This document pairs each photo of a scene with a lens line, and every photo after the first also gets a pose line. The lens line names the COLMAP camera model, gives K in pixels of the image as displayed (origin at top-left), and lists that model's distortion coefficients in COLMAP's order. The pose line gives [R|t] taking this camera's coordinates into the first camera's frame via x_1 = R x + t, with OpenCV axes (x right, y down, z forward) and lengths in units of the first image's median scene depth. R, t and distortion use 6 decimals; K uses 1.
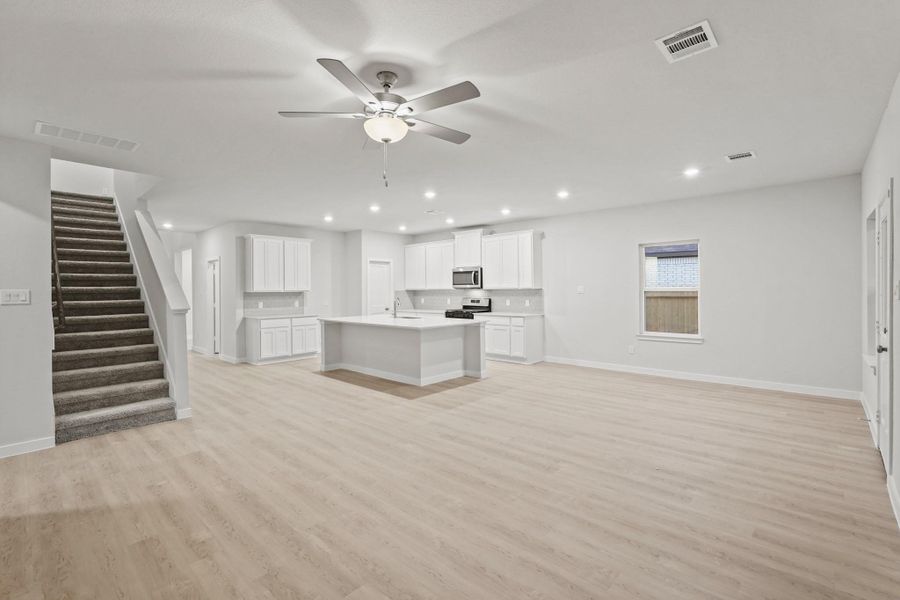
lens RADIAL K [[403.9, 0, 449.3], [0, 403.9, 290.7], [0, 0, 1]] dist [-0.023593, 0.012757]
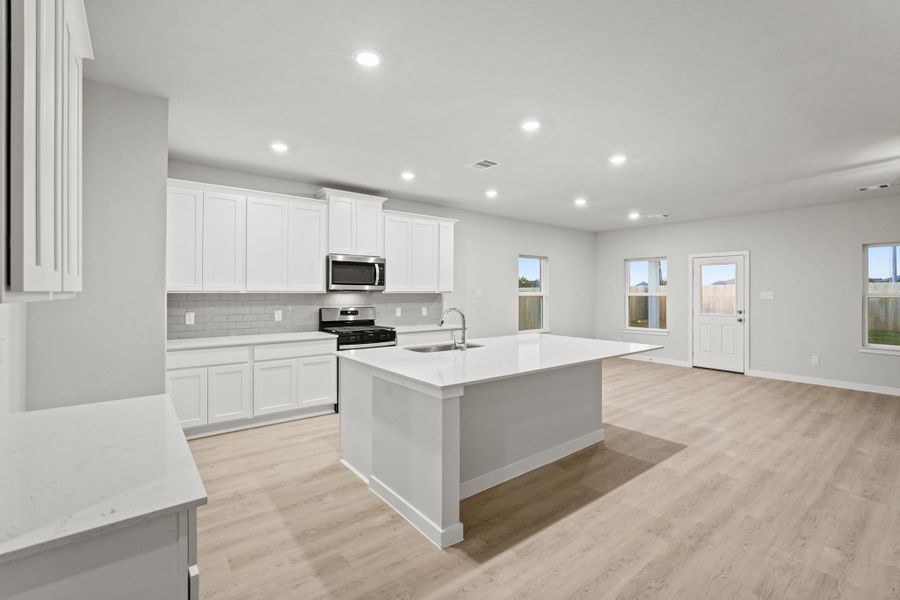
lens RADIAL K [[403.9, 0, 449.3], [0, 403.9, 290.7], [0, 0, 1]] dist [-0.023593, 0.012757]
pose [[0.153284, 0.013512, 0.988090, -1.110626], [-0.001078, 0.999908, -0.013507, 0.003008], [-0.988182, 0.001005, 0.153284, 1.669280]]
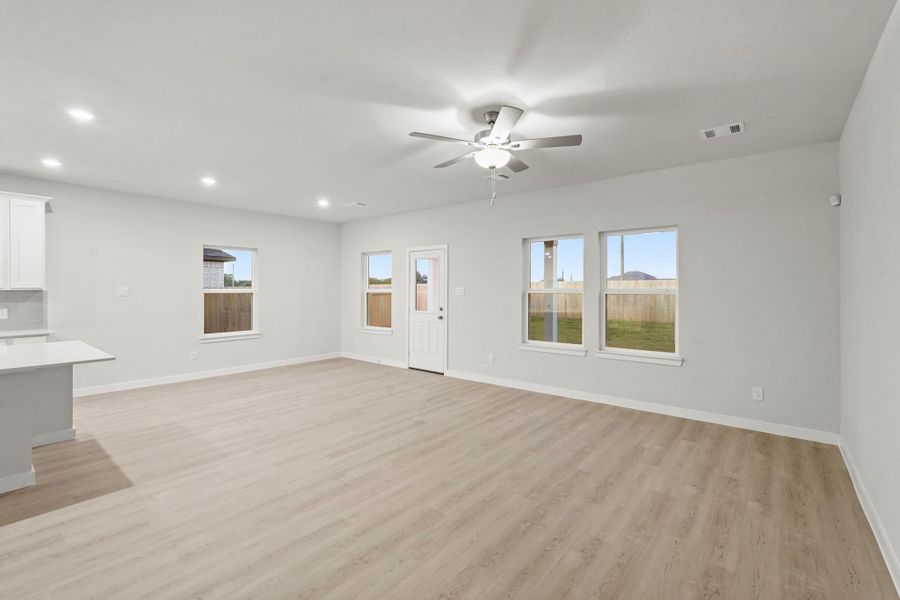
lens RADIAL K [[403.9, 0, 449.3], [0, 403.9, 290.7], [0, 0, 1]] dist [-0.023593, 0.012757]
pose [[-0.055247, 0.007181, 0.998447, -0.857527], [0.004239, 0.999967, -0.006957, 0.006853], [-0.998464, 0.003848, -0.055276, 0.753013]]
